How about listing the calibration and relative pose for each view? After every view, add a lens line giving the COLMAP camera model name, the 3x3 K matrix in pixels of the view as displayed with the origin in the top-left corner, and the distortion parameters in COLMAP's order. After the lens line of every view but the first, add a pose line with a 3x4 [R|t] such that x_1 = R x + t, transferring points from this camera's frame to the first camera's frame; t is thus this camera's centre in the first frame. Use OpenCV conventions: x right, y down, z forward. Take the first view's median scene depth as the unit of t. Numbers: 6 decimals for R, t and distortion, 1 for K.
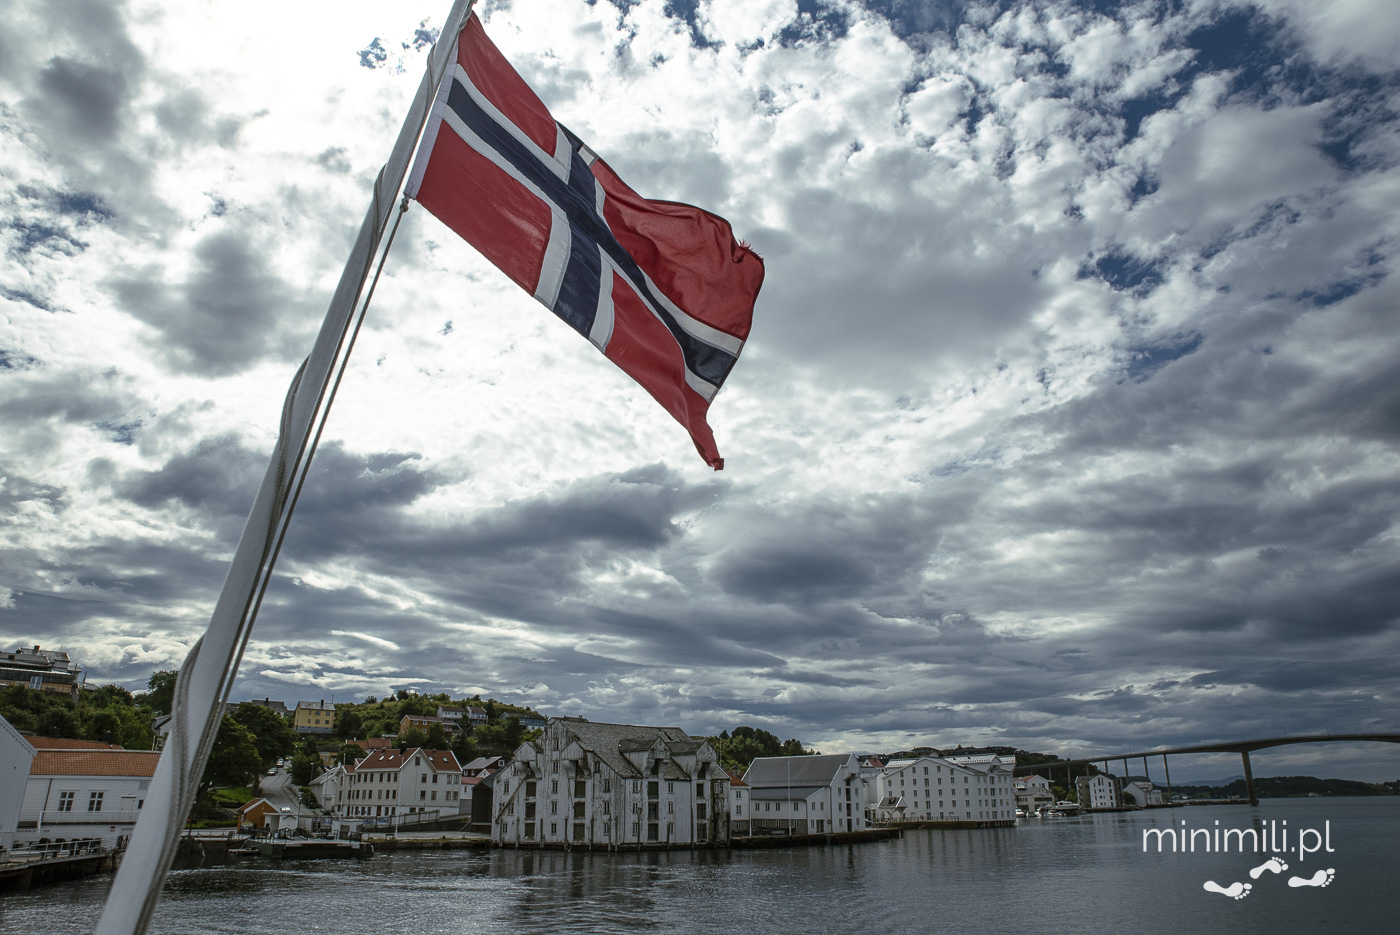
lens RADIAL K [[1104.5, 0, 700.0], [0, 1104.5, 467.5], [0, 0, 1]] dist [-0.157217, 0.140928]
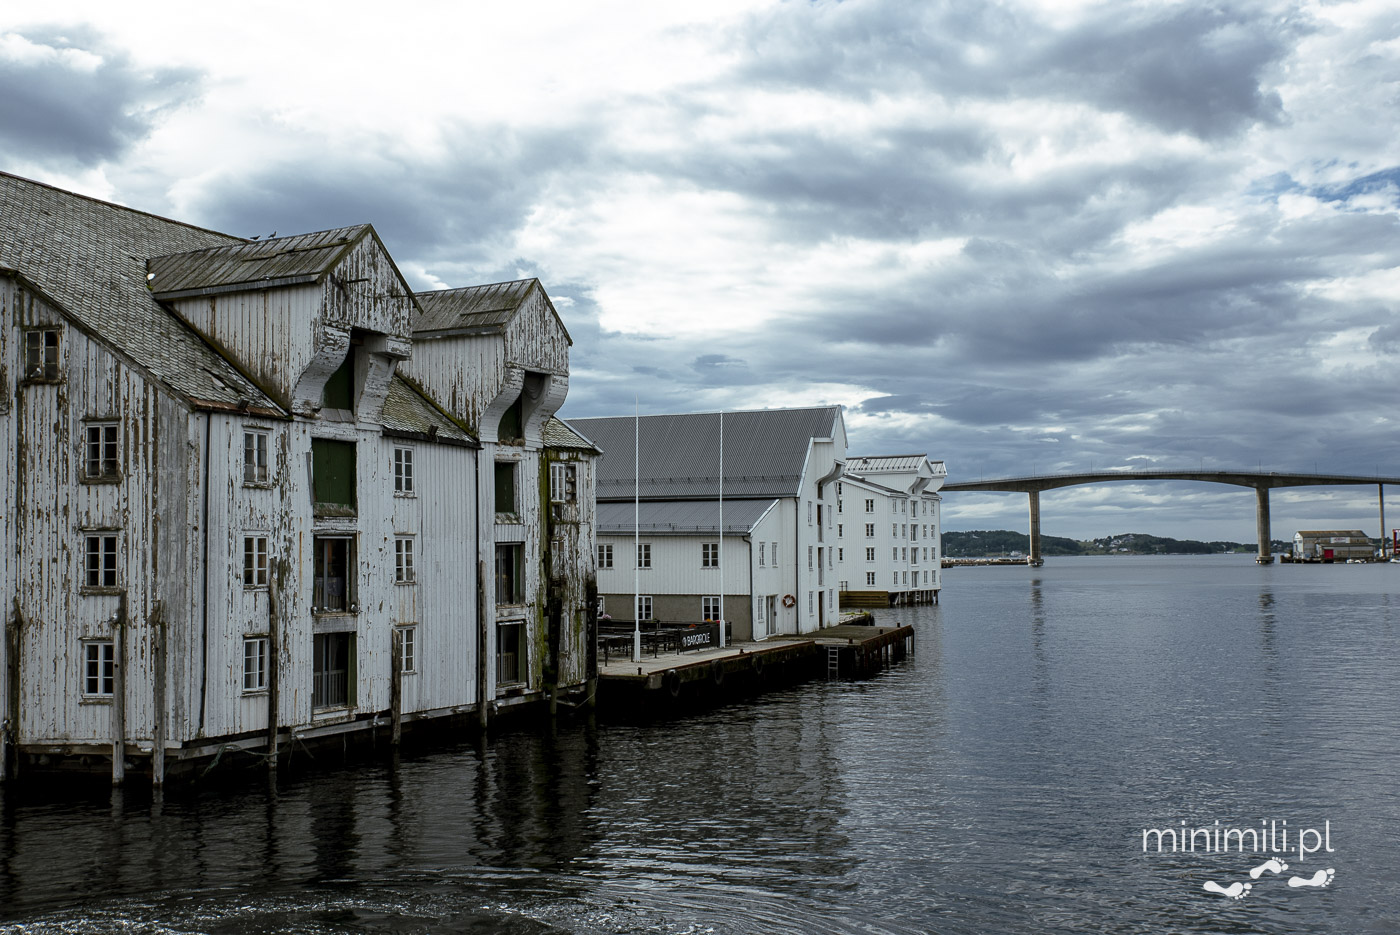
lens RADIAL K [[1340.9, 0, 700.0], [0, 1340.9, 467.5], [0, 0, 1]] dist [-0.035250, 0.010494]
pose [[0.920895, 0.021975, 0.389192, -0.017915], [-0.111316, 0.971660, 0.208530, 0.052683], [-0.373580, -0.235357, 0.897243, 0.168252]]
